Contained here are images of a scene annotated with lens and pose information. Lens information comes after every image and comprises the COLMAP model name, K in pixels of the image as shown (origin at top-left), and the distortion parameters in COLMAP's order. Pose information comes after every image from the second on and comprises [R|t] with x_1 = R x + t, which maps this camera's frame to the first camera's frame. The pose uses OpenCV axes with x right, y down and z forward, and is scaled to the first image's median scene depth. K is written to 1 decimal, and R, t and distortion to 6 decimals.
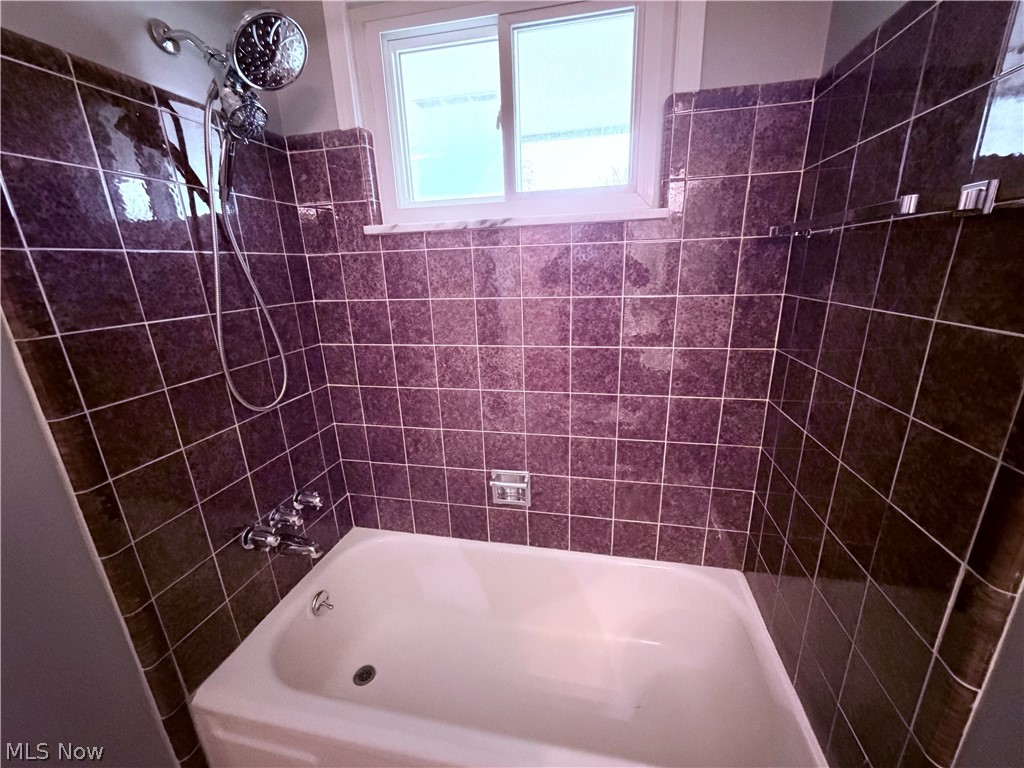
lens RADIAL K [[407.3, 0, 516.5], [0, 407.3, 387.8], [0, 0, 1]] dist [0.000070, 0.000032]
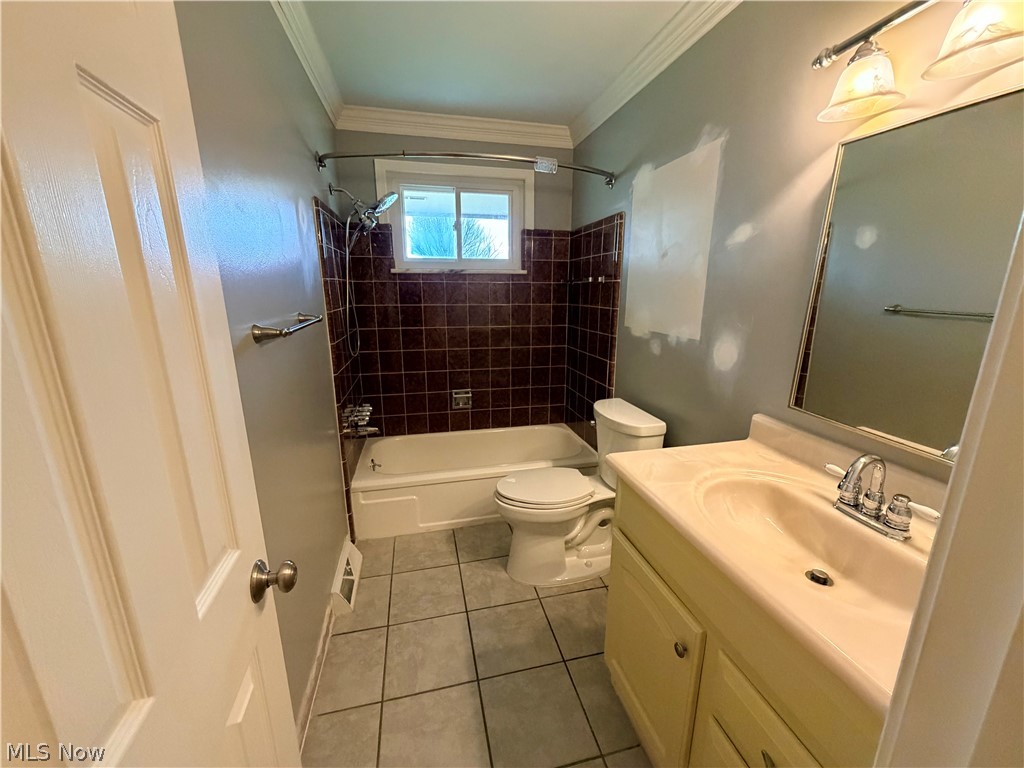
lens RADIAL K [[407.3, 0, 512.4], [0, 407.3, 384.9], [0, 0, 1]] dist [0.000070, 0.000032]
pose [[0.905923, -0.068500, 0.417864, -0.650609], [0.094777, 0.994594, -0.042432, 0.299528], [-0.412699, 0.078044, 0.907518, -0.972825]]
